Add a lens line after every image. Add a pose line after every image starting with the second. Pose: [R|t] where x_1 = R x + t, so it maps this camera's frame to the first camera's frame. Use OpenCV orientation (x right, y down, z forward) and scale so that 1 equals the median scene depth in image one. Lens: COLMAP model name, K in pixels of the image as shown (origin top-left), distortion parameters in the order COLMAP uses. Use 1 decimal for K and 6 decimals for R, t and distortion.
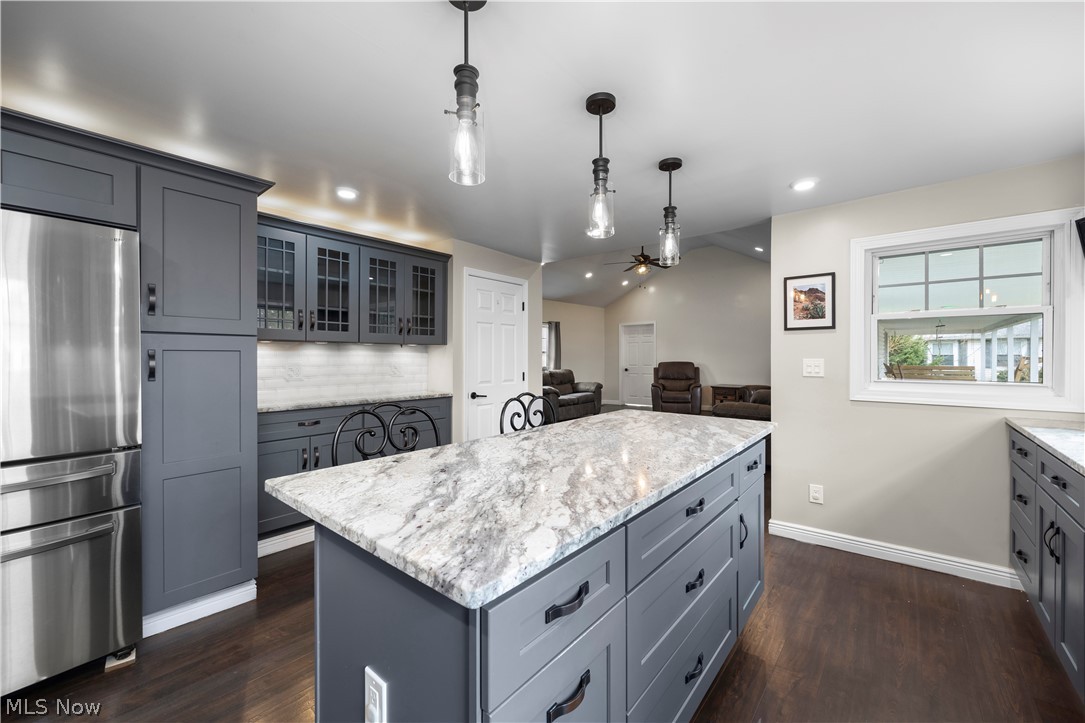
lens RADIAL K [[431.6, 0, 543.0], [0, 431.6, 359.4], [0, 0, 1]] dist [0.000511, 0.000037]
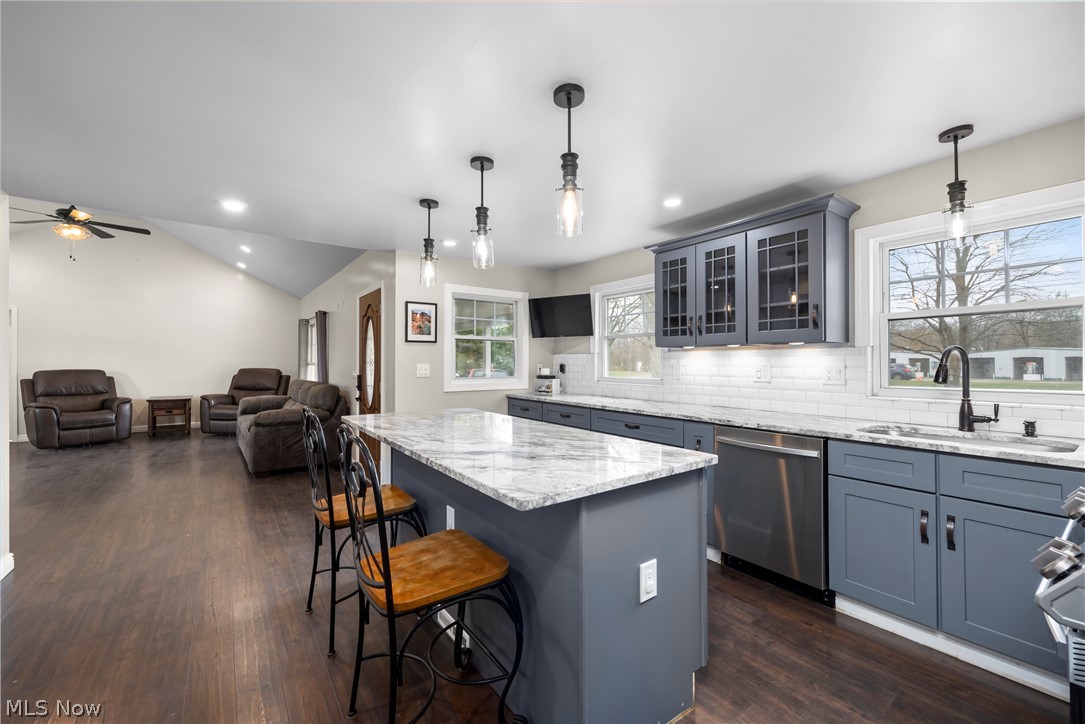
lens RADIAL K [[431.6, 0, 543.1], [0, 431.6, 360.7], [0, 0, 1]] dist [0.000511, 0.000037]
pose [[0.236816, 0.005736, 0.971538, -0.605031], [0.006962, 0.999947, -0.007600, 0.001712], [-0.971530, 0.008564, 0.236764, 0.303680]]
